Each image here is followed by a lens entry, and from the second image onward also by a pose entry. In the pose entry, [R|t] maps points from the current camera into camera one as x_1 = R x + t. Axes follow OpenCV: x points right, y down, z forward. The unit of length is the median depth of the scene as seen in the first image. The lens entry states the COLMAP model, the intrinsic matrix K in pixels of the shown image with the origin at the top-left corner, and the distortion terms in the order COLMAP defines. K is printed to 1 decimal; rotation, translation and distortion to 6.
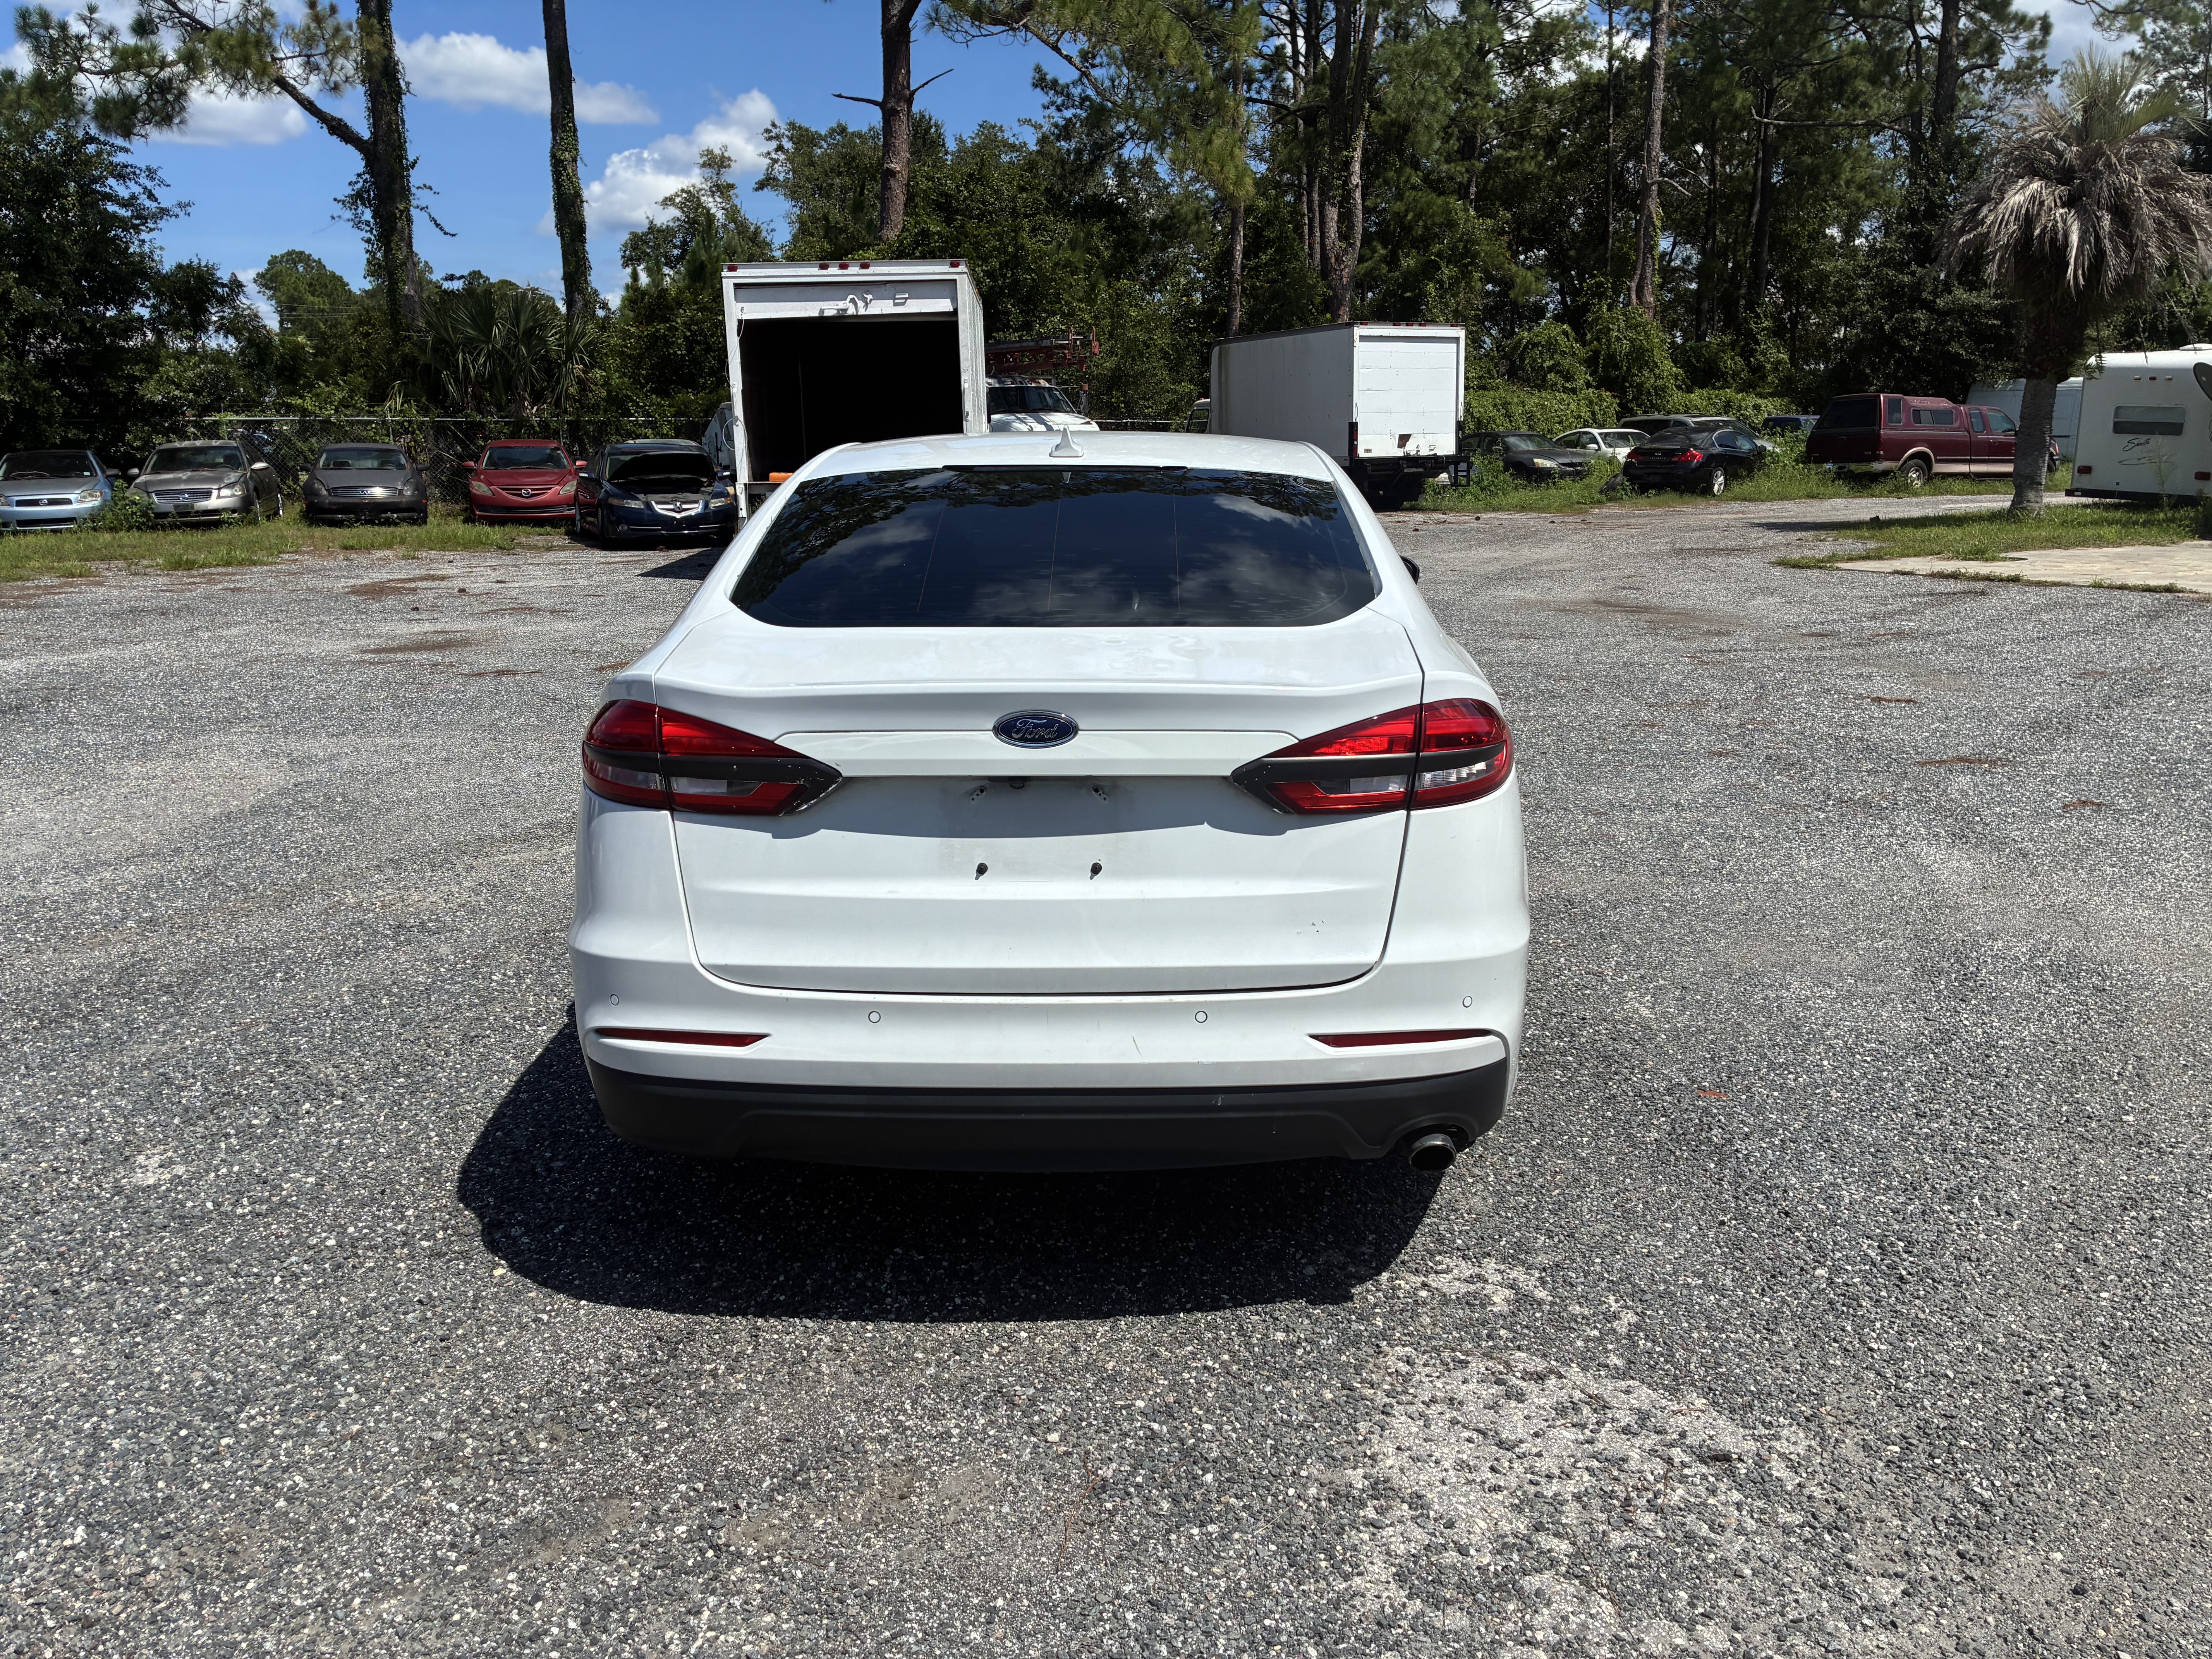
lens RADIAL K [[1693.5, 0, 1106.0], [0, 1693.5, 829.5], [0, 0, 1]] dist [0.005687, 0.005859]
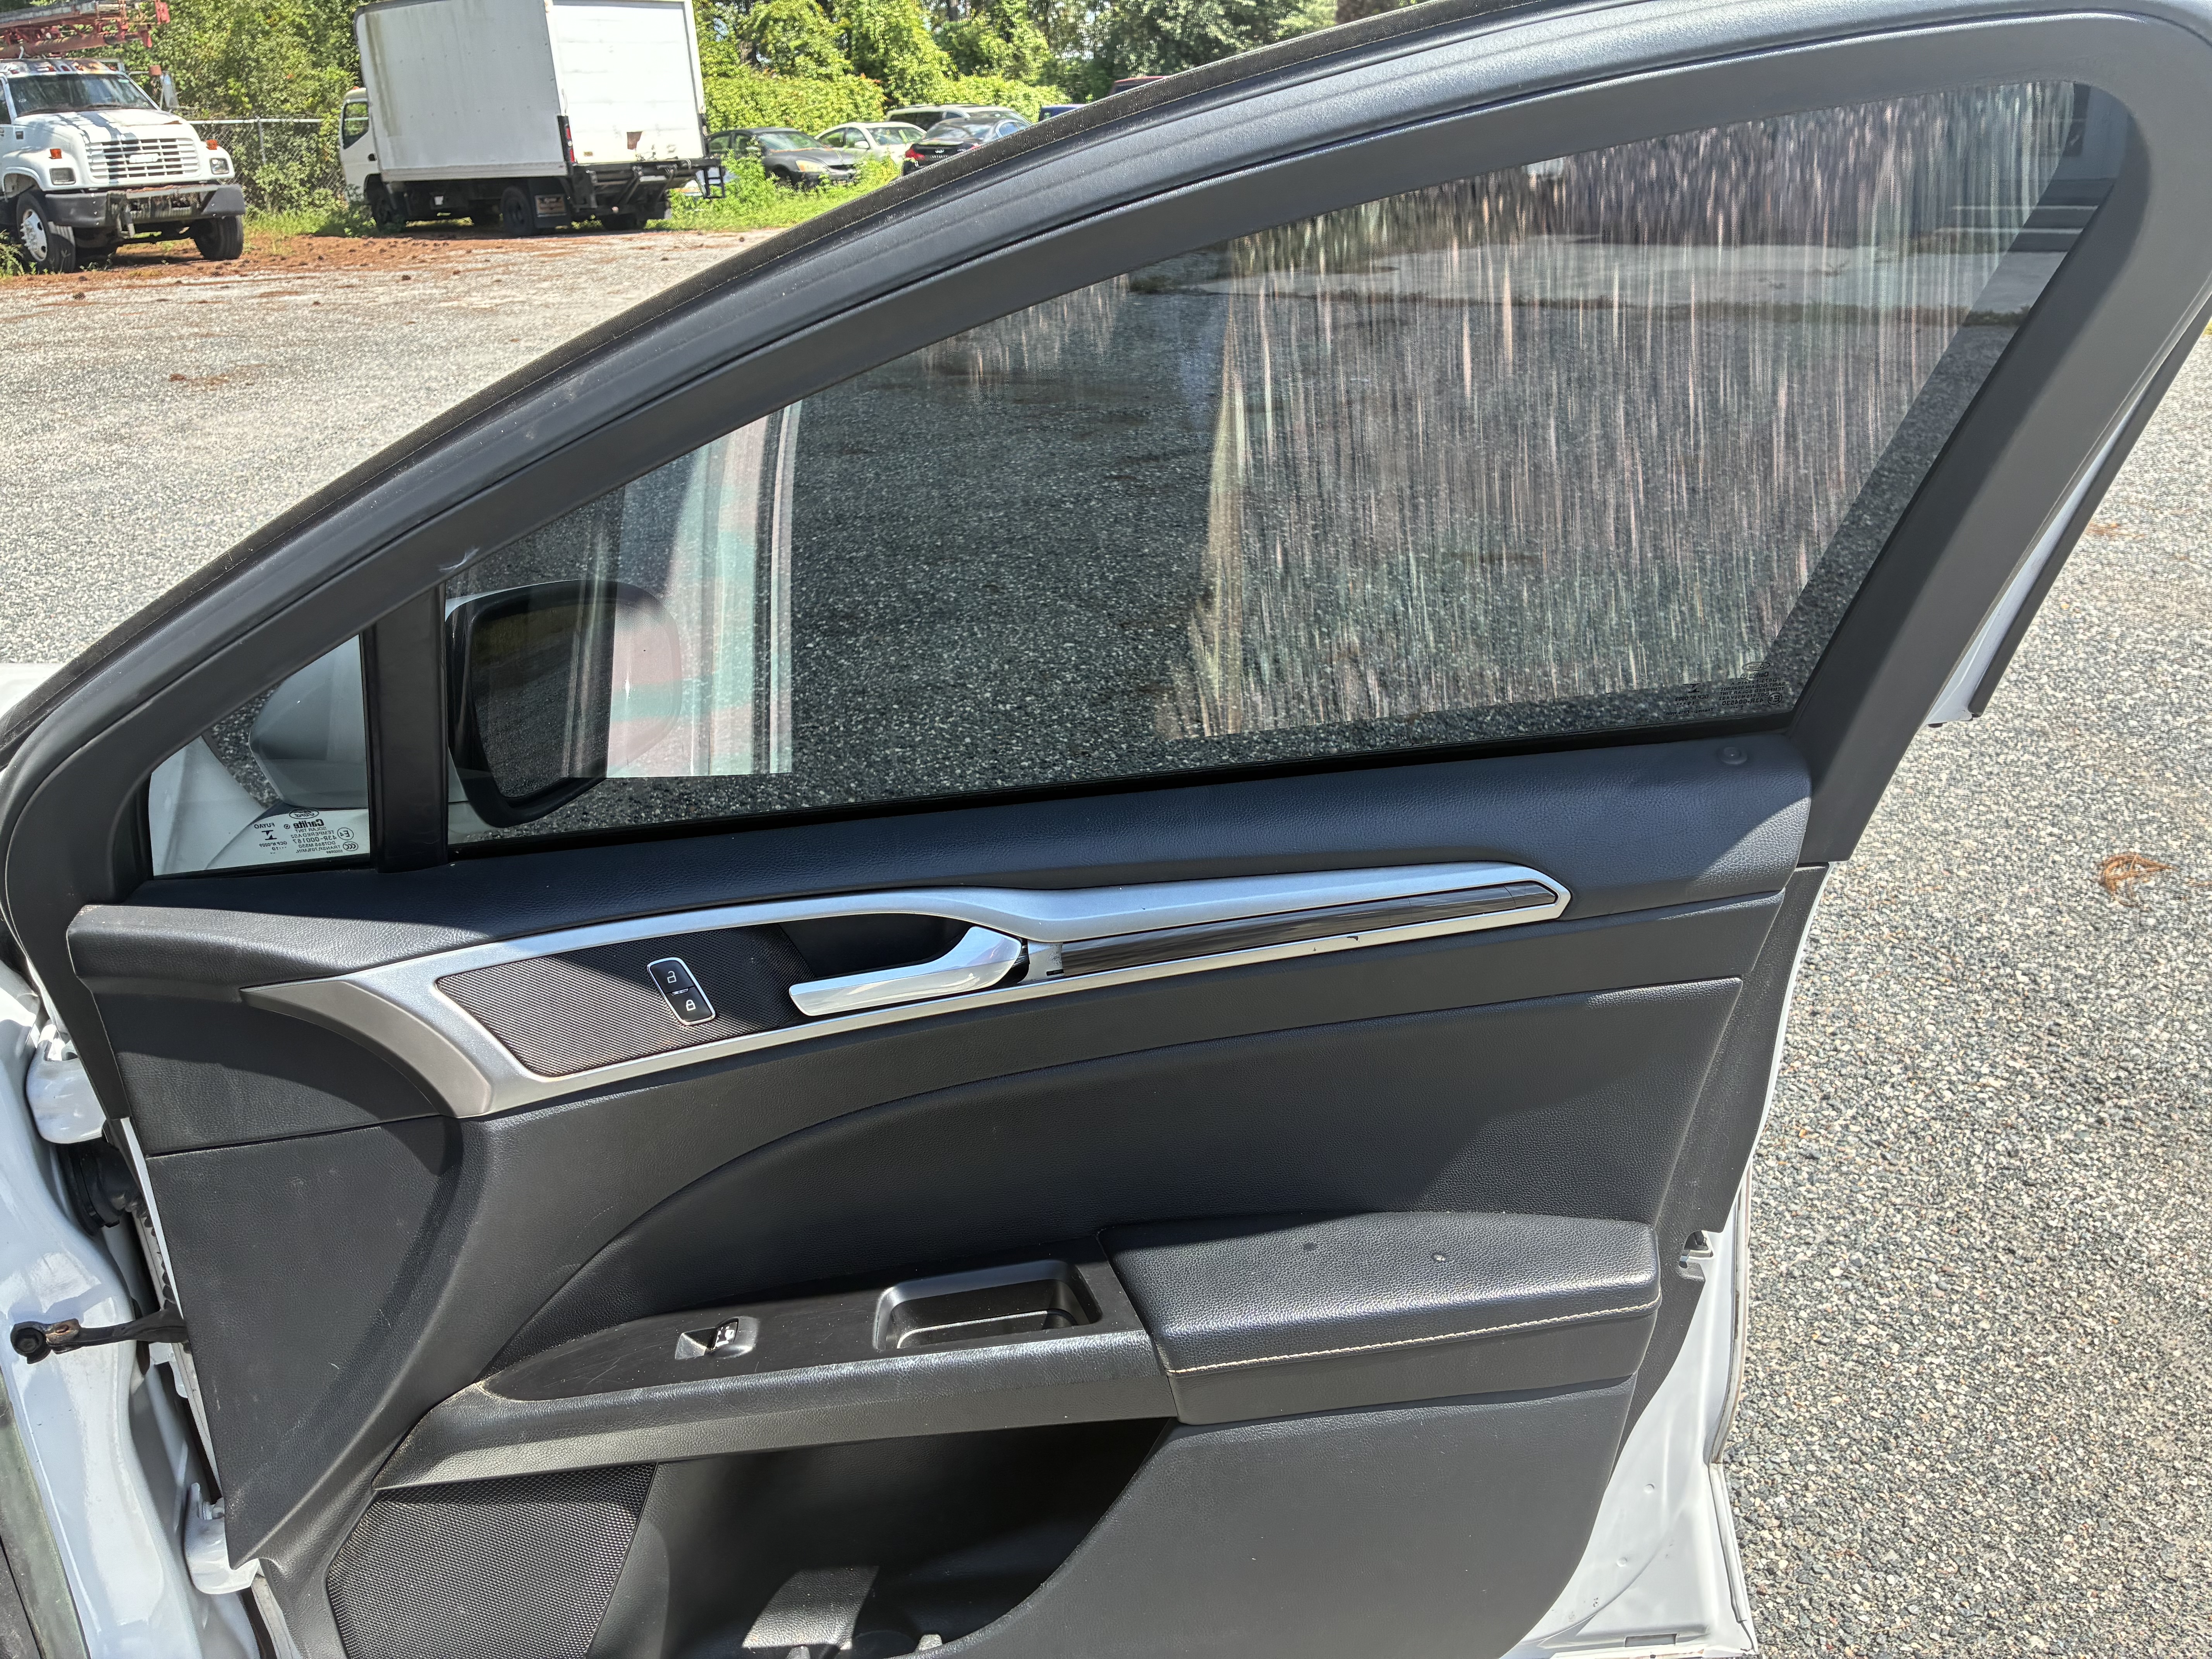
lens RADIAL K [[1692.4, 0, 1108.0], [0, 1692.4, 765.1], [0, 0, 1]] dist [0.101692, -0.152815]
pose [[0.914376, -0.158848, 0.372403, 0.037561], [0.112646, 0.983314, 0.142847, -0.036226], [-0.388880, -0.088665, 0.917012, 0.172634]]
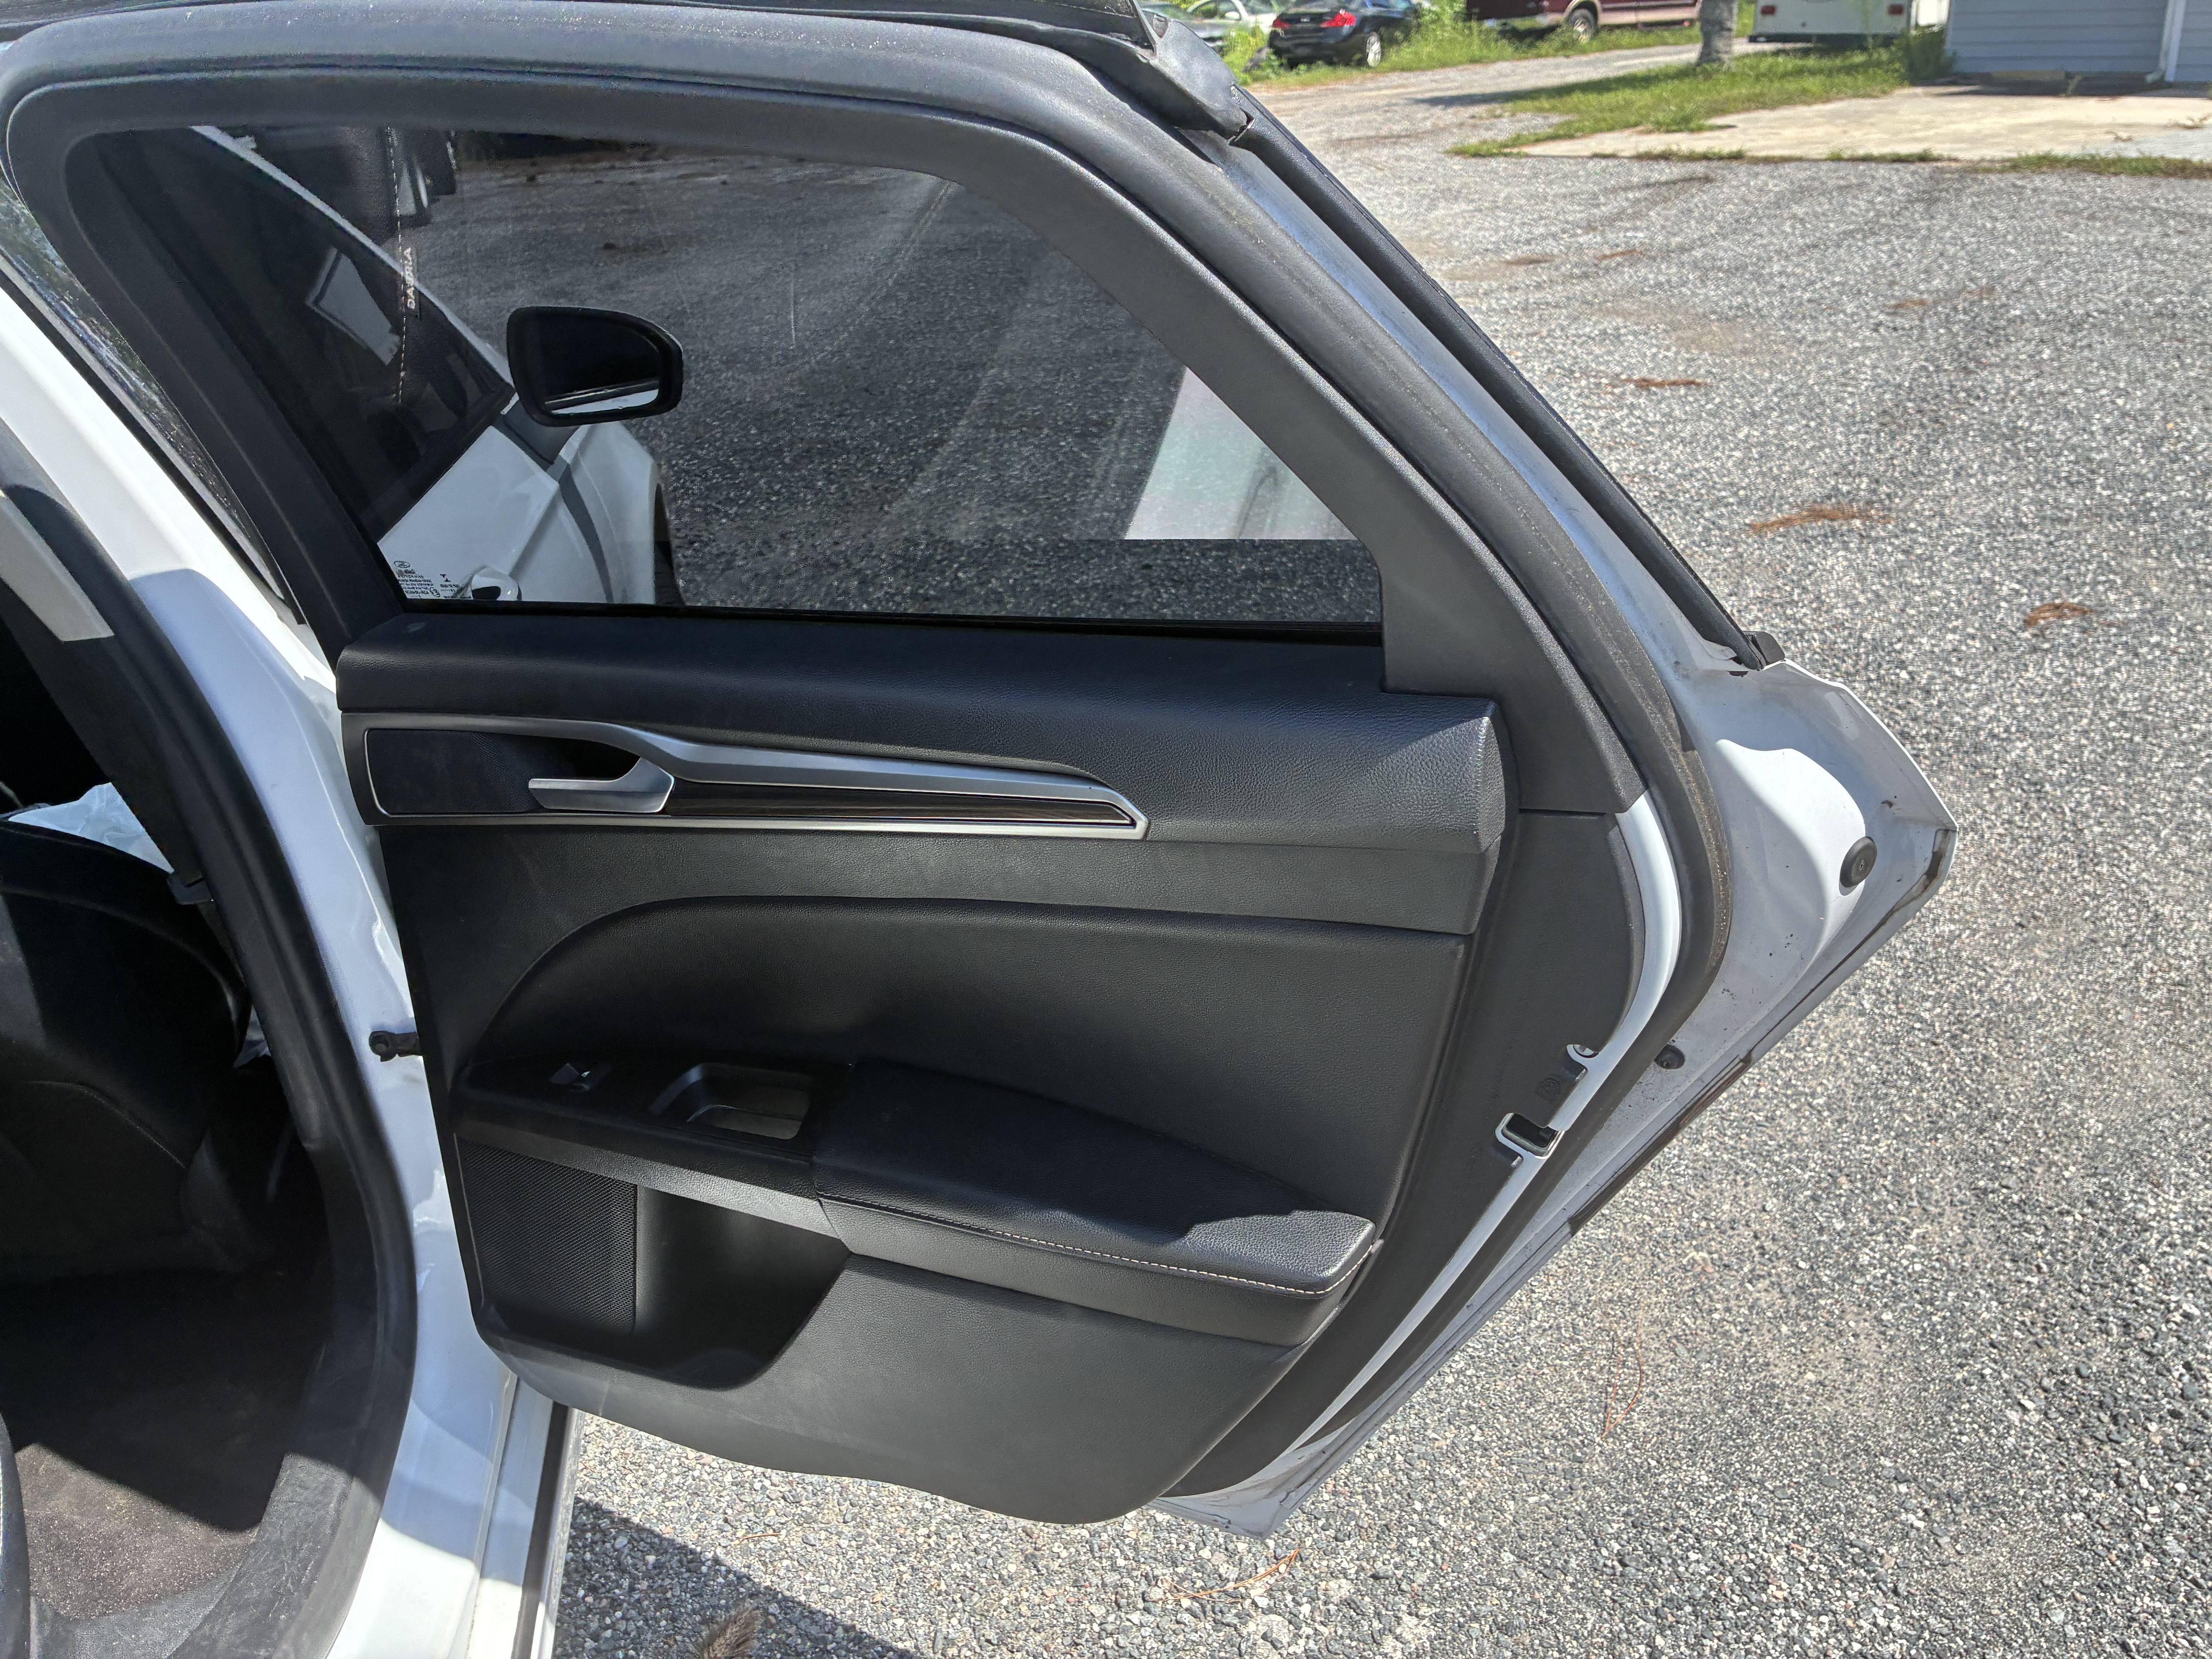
lens RADIAL K [[1693.5, 0, 1106.0], [0, 1693.5, 829.5], [0, 0, 1]] dist [0.005687, 0.005859]
pose [[0.978246, -0.134319, 0.158095, 0.041466], [0.097690, 0.970566, 0.220131, -0.025747], [-0.183009, -0.199898, 0.962574, 0.125941]]
